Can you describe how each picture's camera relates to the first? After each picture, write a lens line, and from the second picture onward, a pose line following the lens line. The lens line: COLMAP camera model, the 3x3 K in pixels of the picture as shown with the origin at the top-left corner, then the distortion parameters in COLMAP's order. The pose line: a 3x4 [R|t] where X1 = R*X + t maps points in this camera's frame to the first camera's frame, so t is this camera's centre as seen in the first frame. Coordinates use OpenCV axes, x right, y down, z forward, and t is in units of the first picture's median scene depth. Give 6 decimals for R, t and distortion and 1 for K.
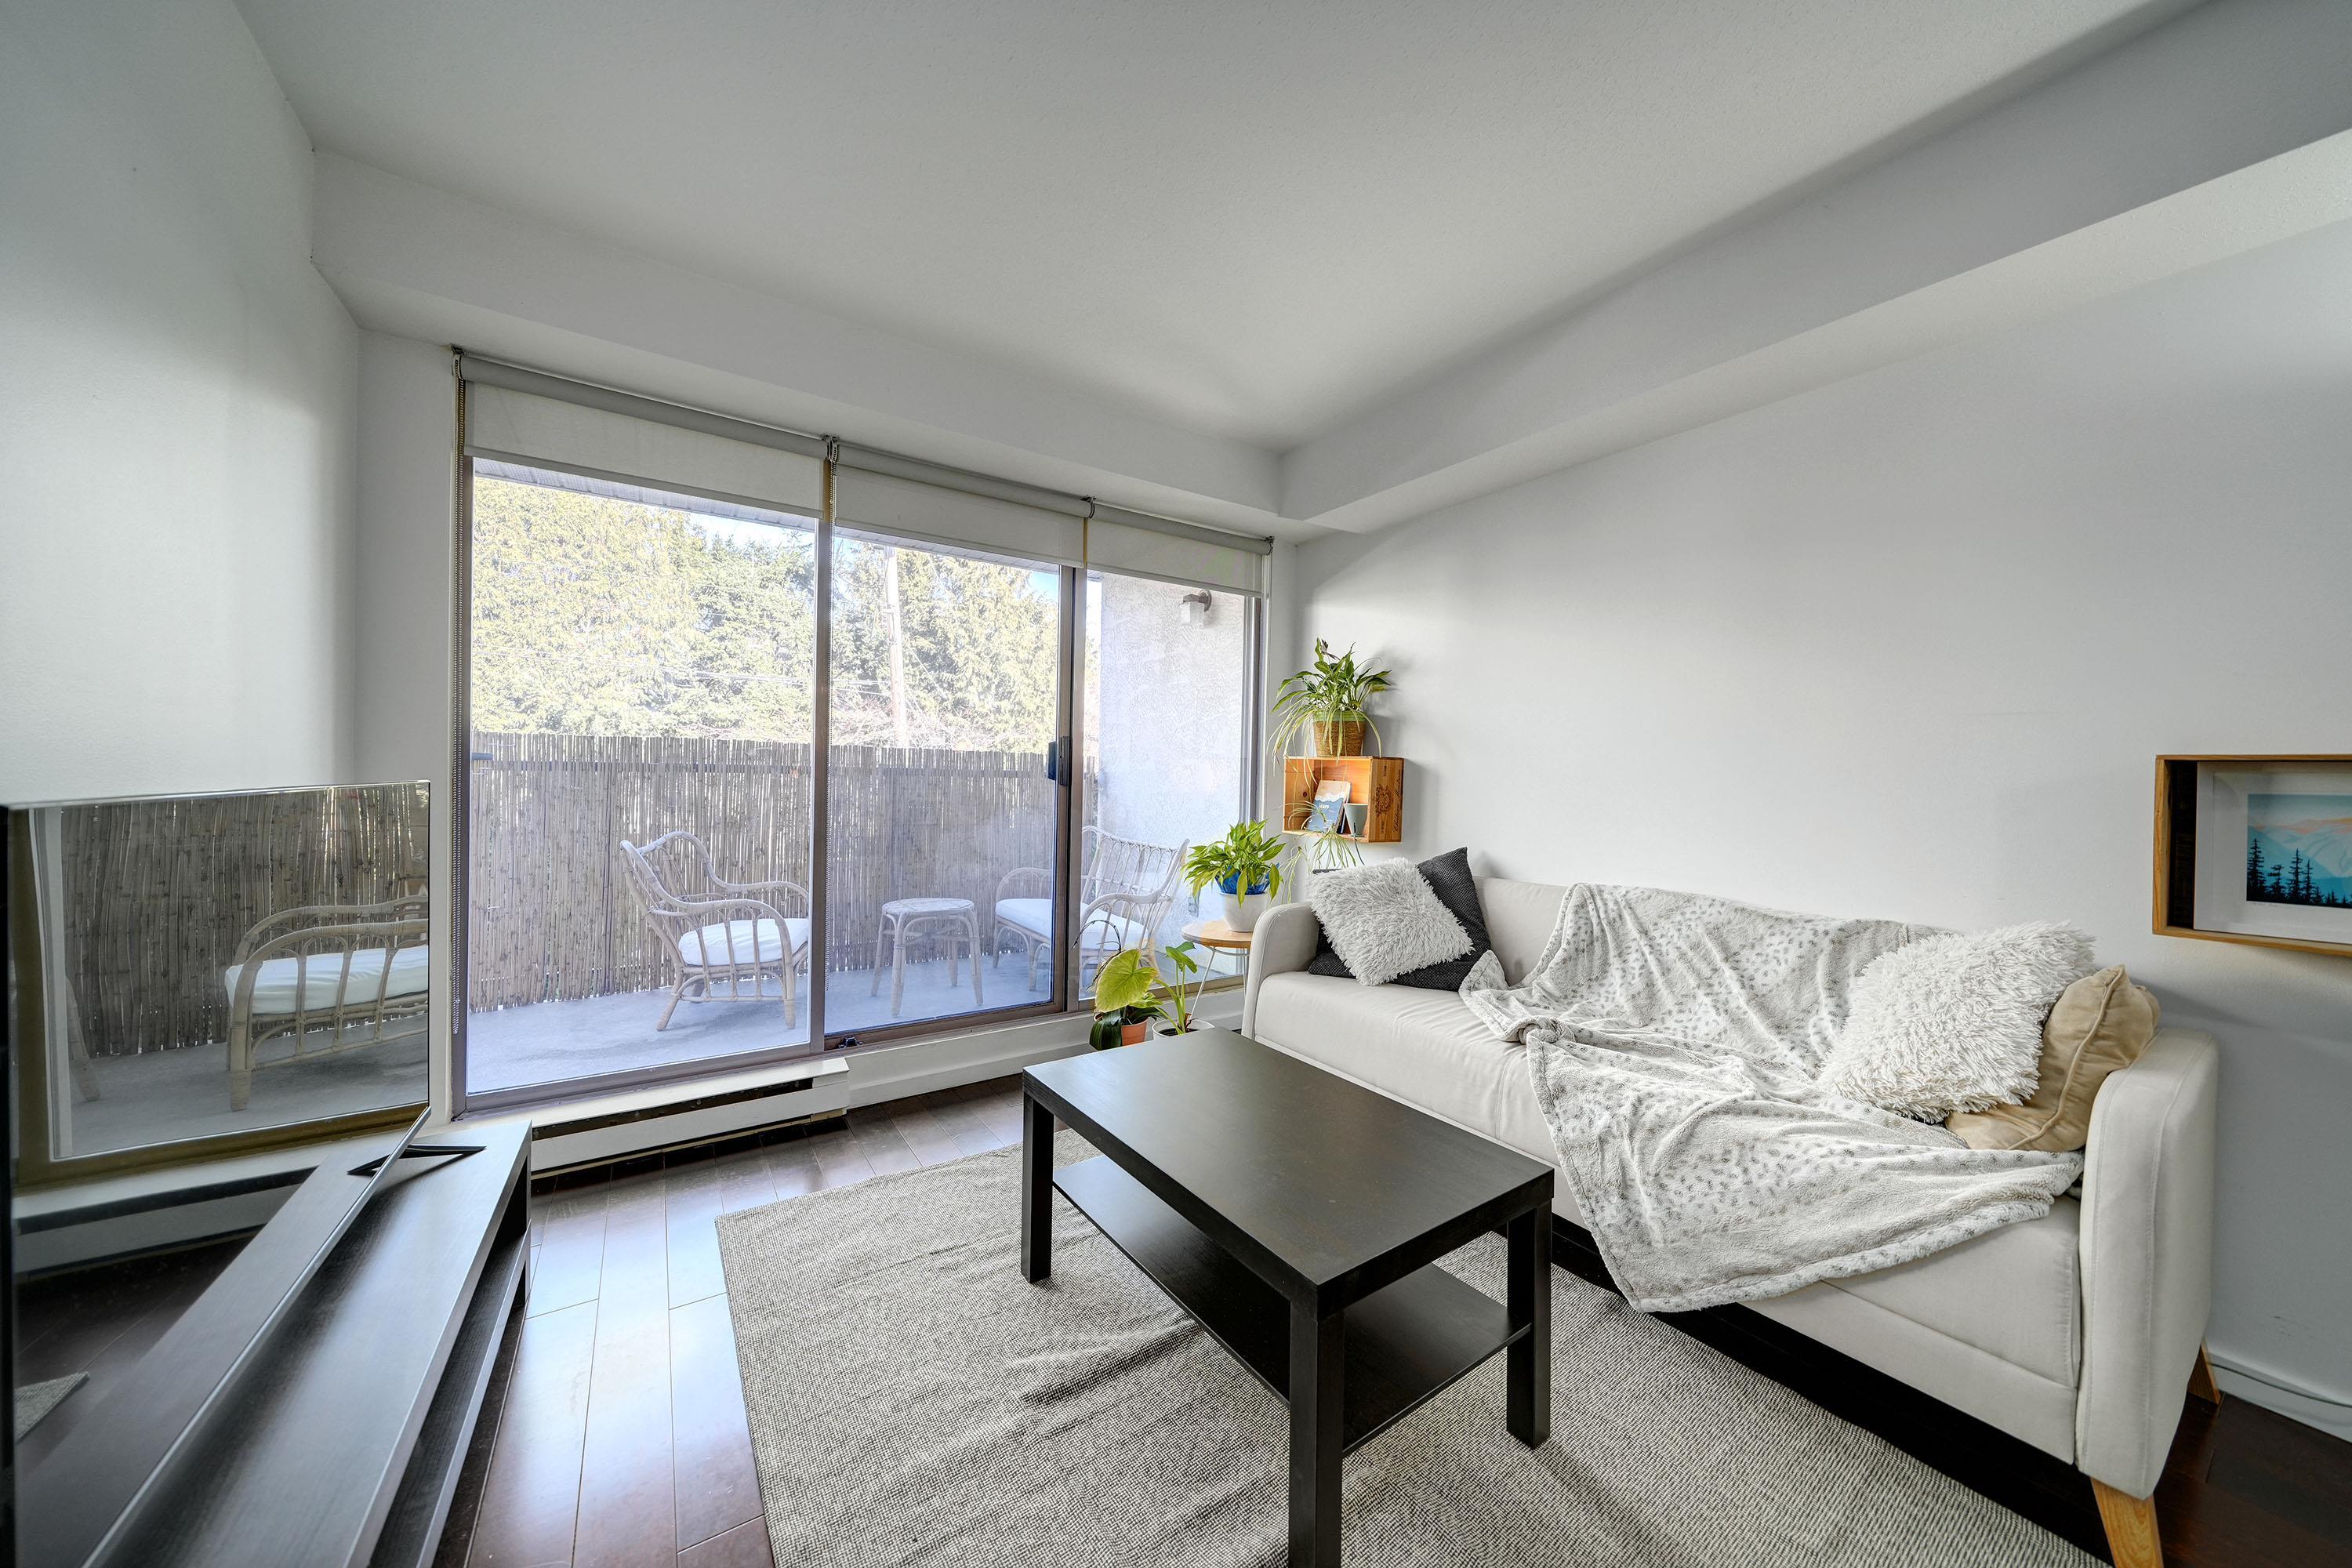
lens RADIAL K [[797.1, 0, 1179.1], [0, 797.1, 784.1], [0, 0, 1]] dist [-0.000905, -0.000211]
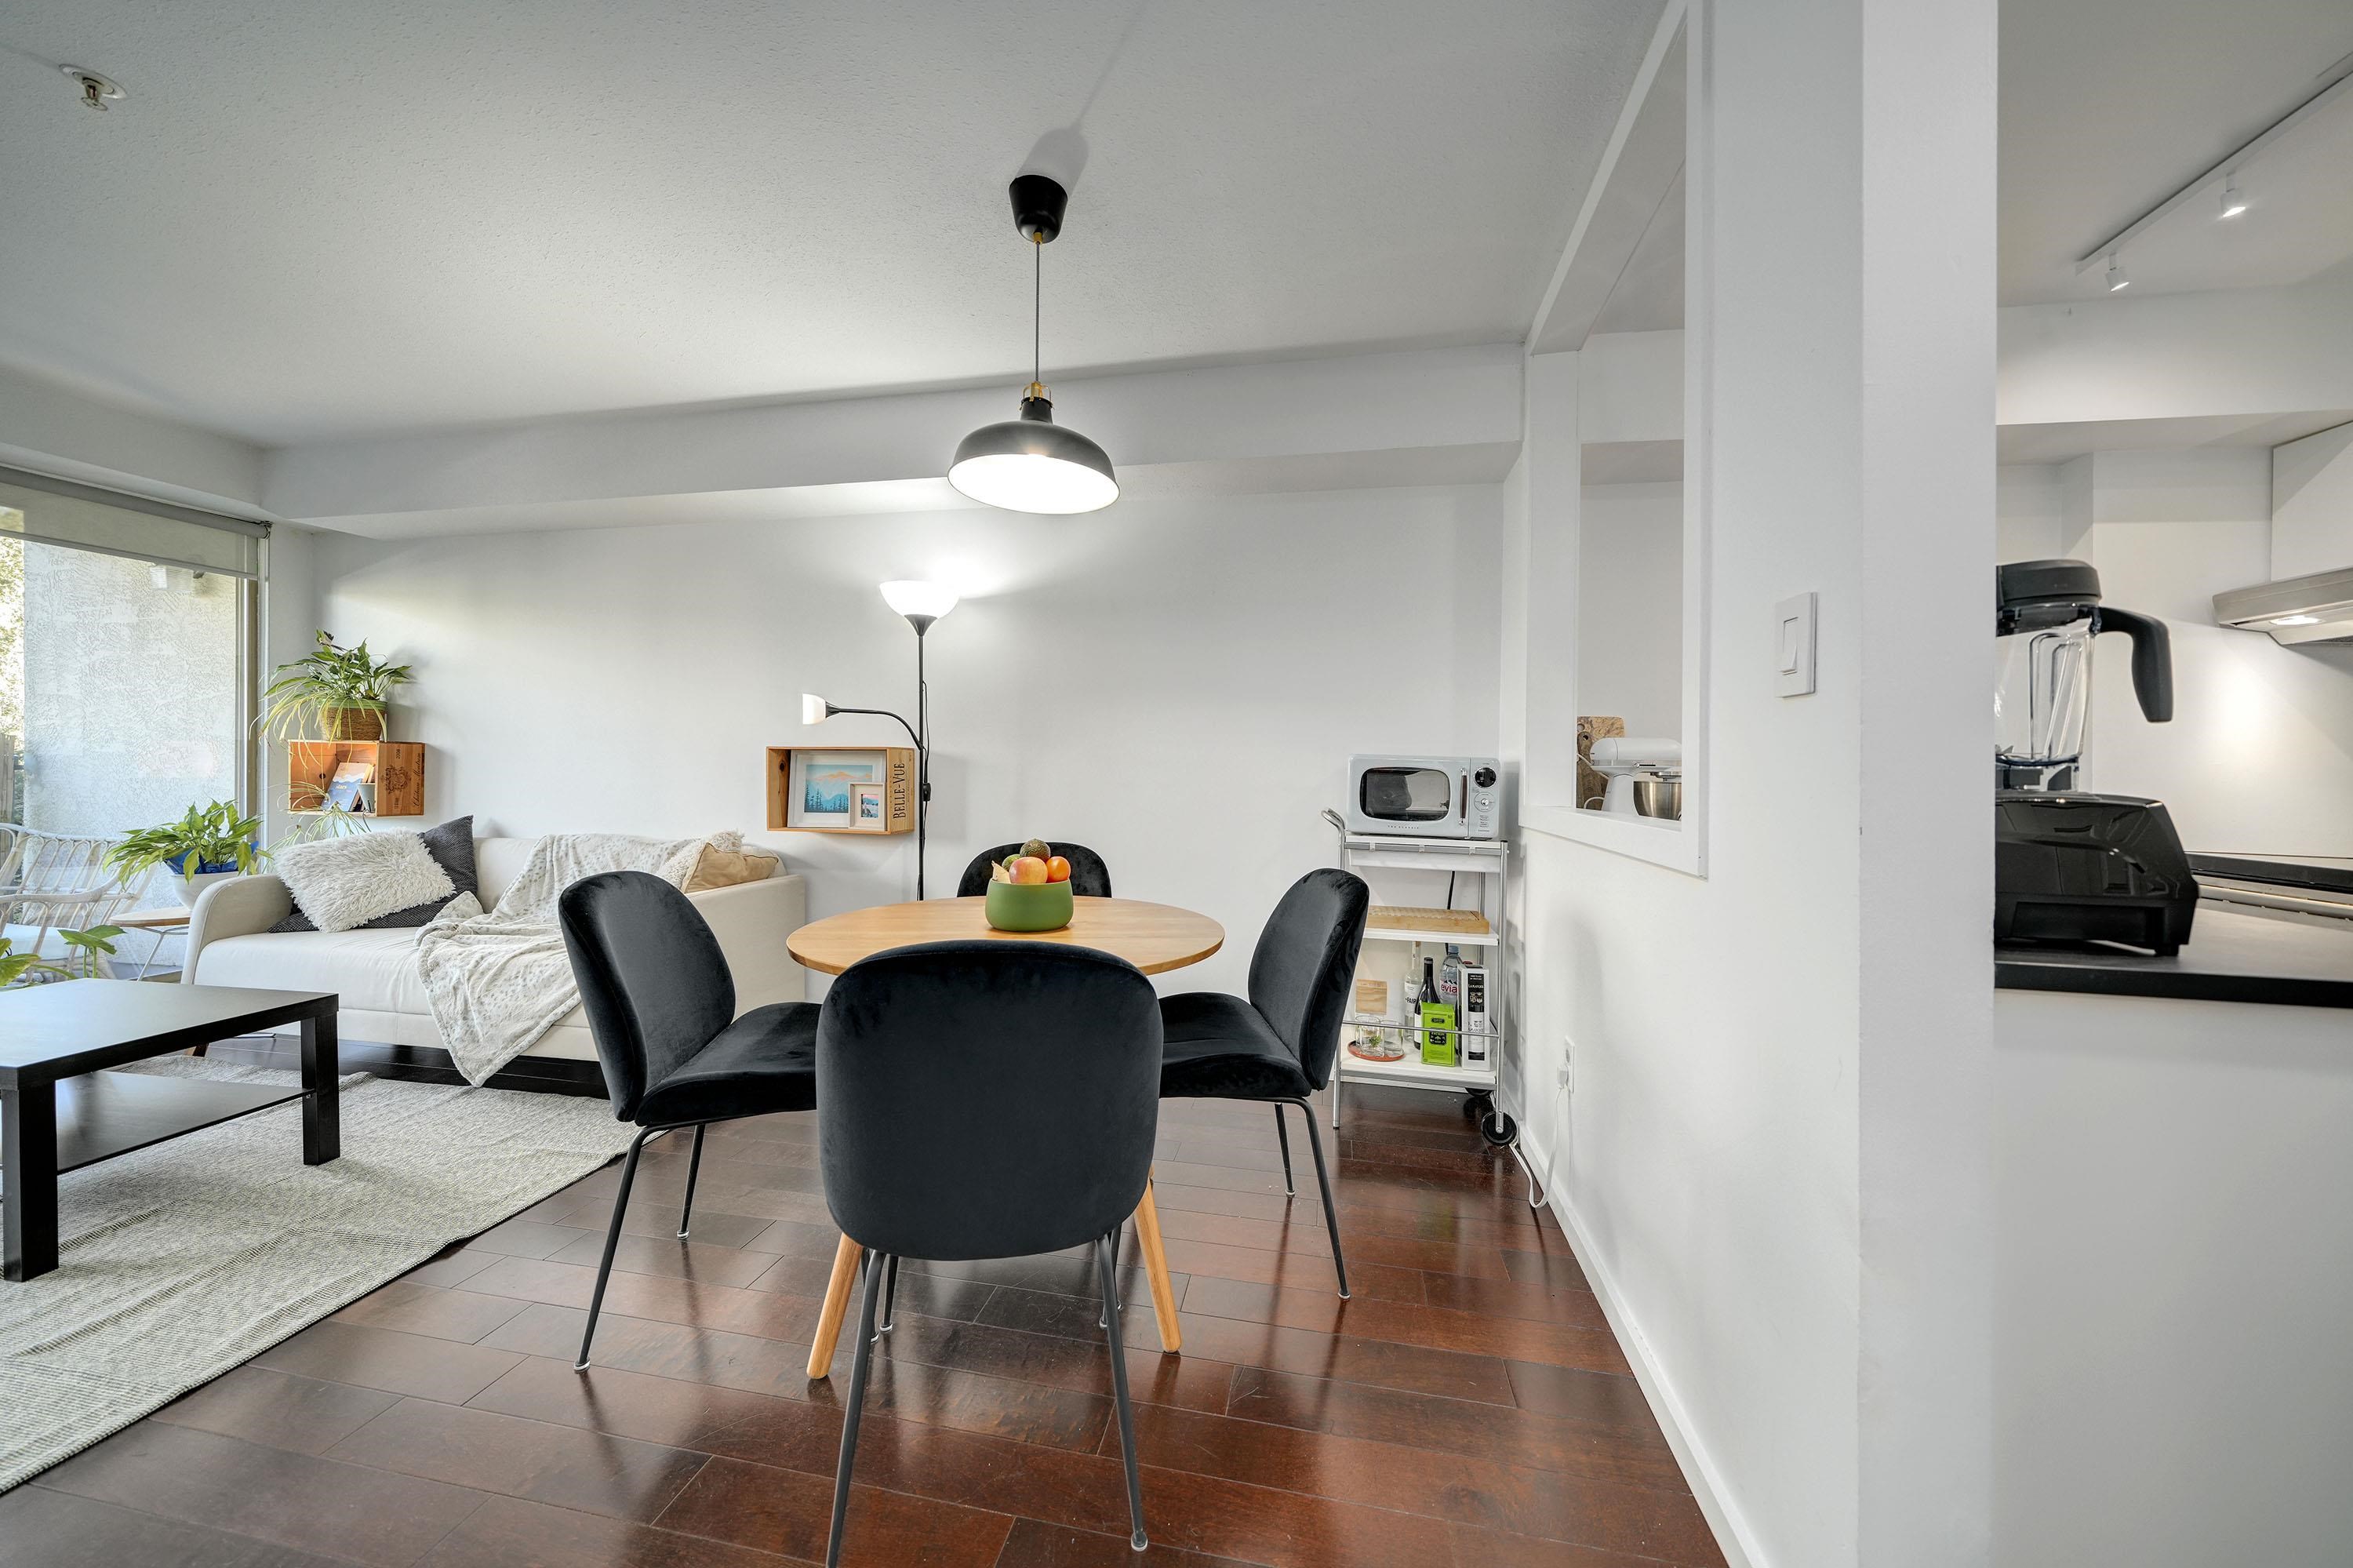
lens RADIAL K [[797.5, 0, 1182.8], [0, 797.5, 780.1], [0, 0, 1]] dist [-0.000905, -0.000211]
pose [[0.697055, -0.015829, 0.716843, 0.262778], [0.009139, 0.999871, 0.013192, 0.019694], [-0.716960, -0.002645, 0.697110, -0.708308]]
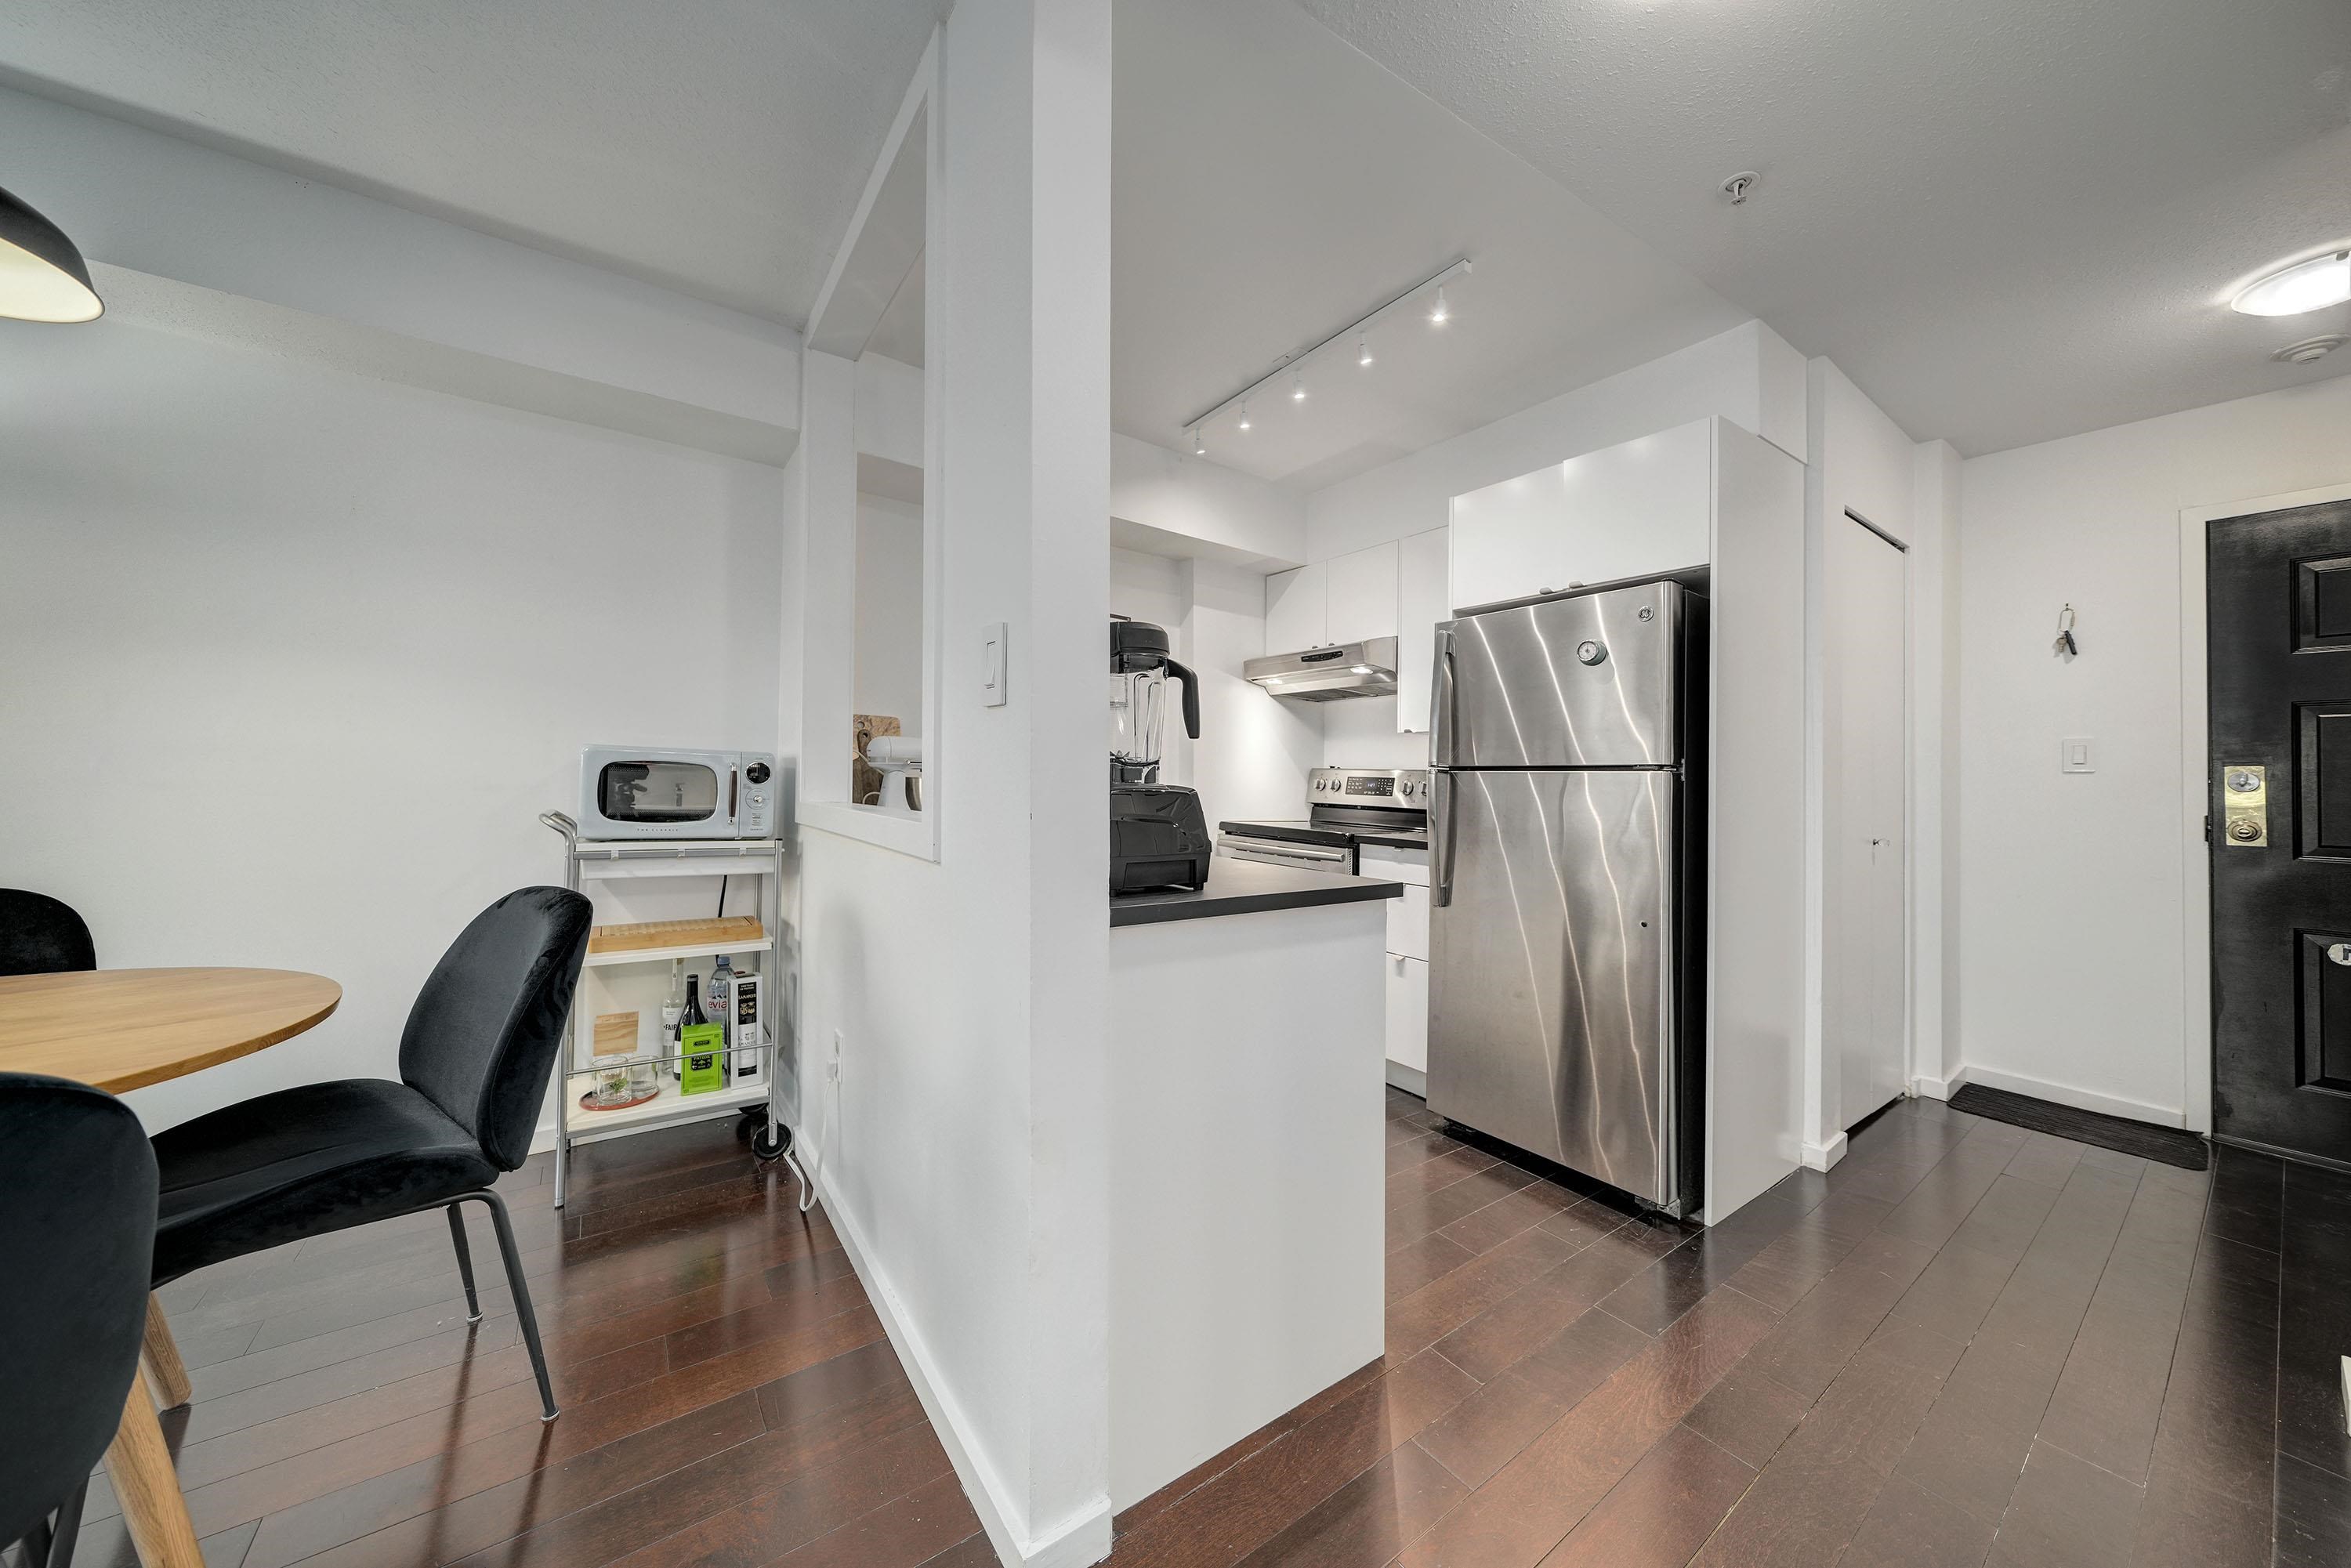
lens RADIAL K [[796.8, 0, 1181.8], [0, 796.8, 769.5], [0, 0, 1]] dist [-0.000905, -0.000211]
pose [[-0.040455, -0.007496, 0.999153, 0.277784], [-0.003215, 0.999968, 0.007372, 0.019897], [-0.999176, -0.002914, -0.040477, -0.742557]]
